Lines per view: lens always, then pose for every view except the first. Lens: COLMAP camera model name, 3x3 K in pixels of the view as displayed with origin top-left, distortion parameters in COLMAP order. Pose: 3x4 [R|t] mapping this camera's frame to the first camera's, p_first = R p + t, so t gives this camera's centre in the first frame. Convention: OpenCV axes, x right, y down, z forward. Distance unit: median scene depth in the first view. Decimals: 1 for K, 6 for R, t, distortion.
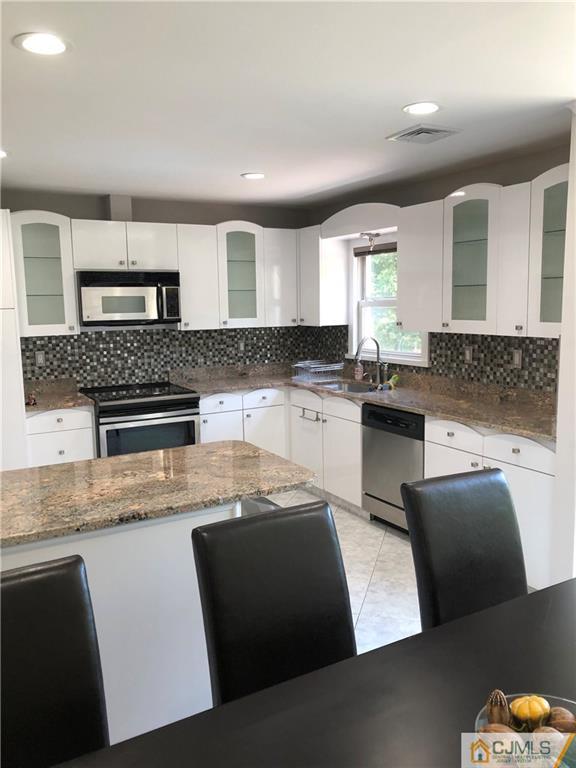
lens RADIAL K [[628.2, 0, 289.9], [0, 628.2, 385.1], [0, 0, 1]] dist [0.008177, -0.000006]
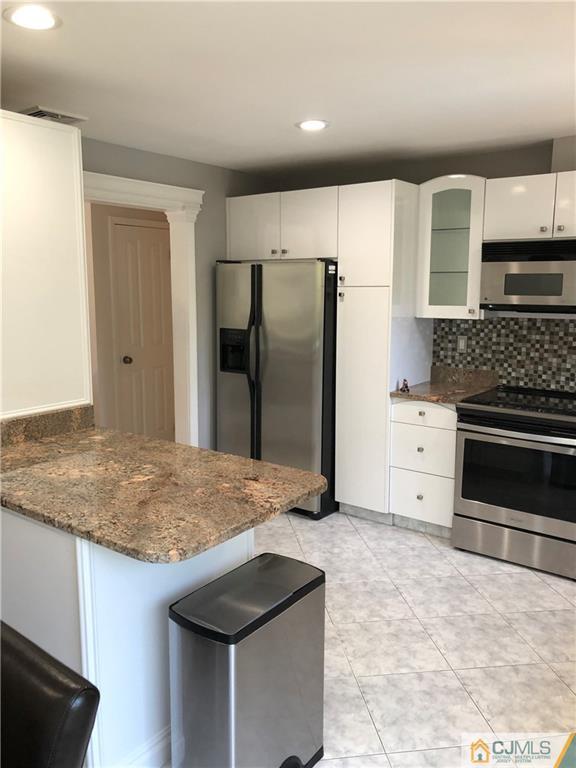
lens RADIAL K [[628.2, 0, 289.9], [0, 628.2, 385.1], [0, 0, 1]] dist [0.008177, -0.000006]
pose [[0.401371, 0.163043, -0.901287, 0.316469], [-0.136601, 0.983679, 0.117115, -0.055957], [0.905672, 0.076111, 0.417092, 0.414771]]
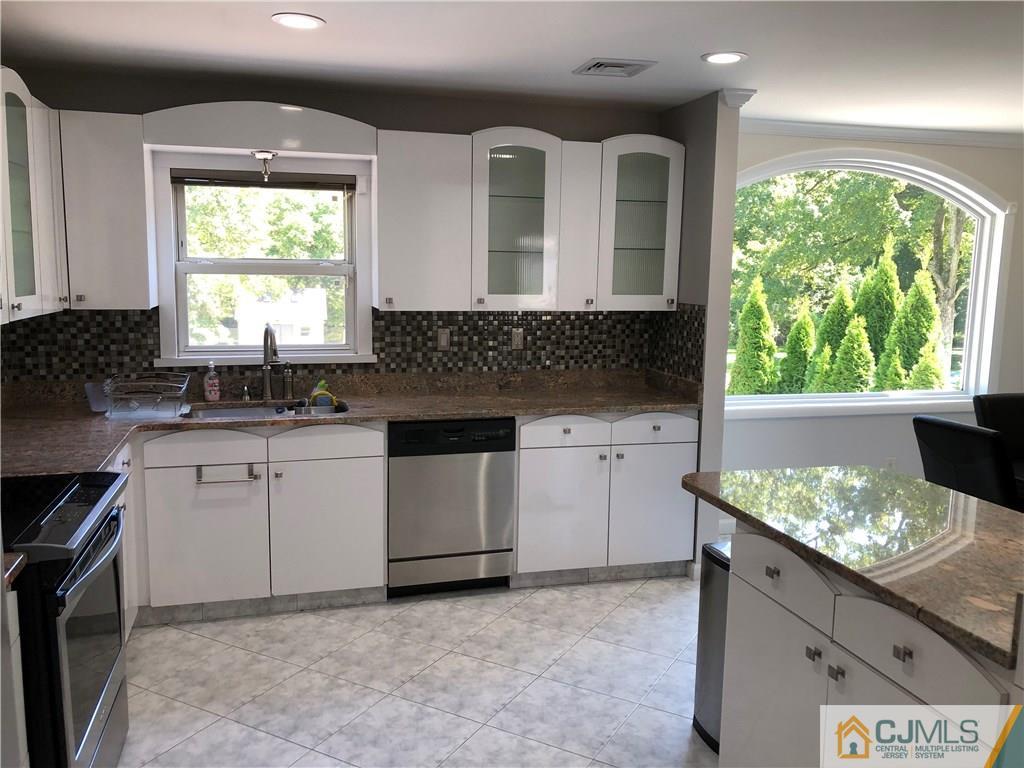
lens RADIAL K [[829.0, 0, 512.0], [0, 829.0, 384.0], [0, 0, 1]] dist [0.058669, -0.002358]
pose [[0.238884, -0.116099, 0.964083, -0.606011], [0.109946, 0.989676, 0.091939, -0.069143], [-0.964804, 0.084034, 0.249183, 0.589421]]
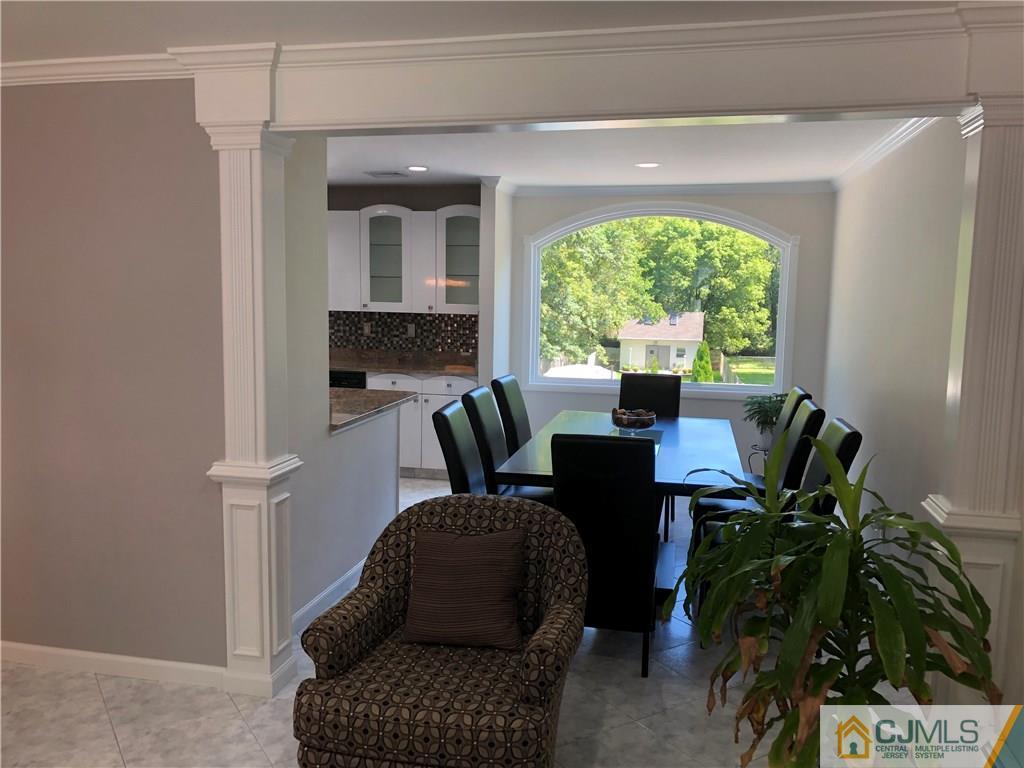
lens RADIAL K [[832.0, 0, 512.0], [0, 832.0, 384.0], [0, 0, 1]] dist [0.117735, 0.000033]
pose [[0.668898, -0.060726, 0.740869, -0.706921], [0.072184, 0.997254, 0.016569, 0.050947], [-0.739841, 0.042396, 0.671445, -0.332145]]
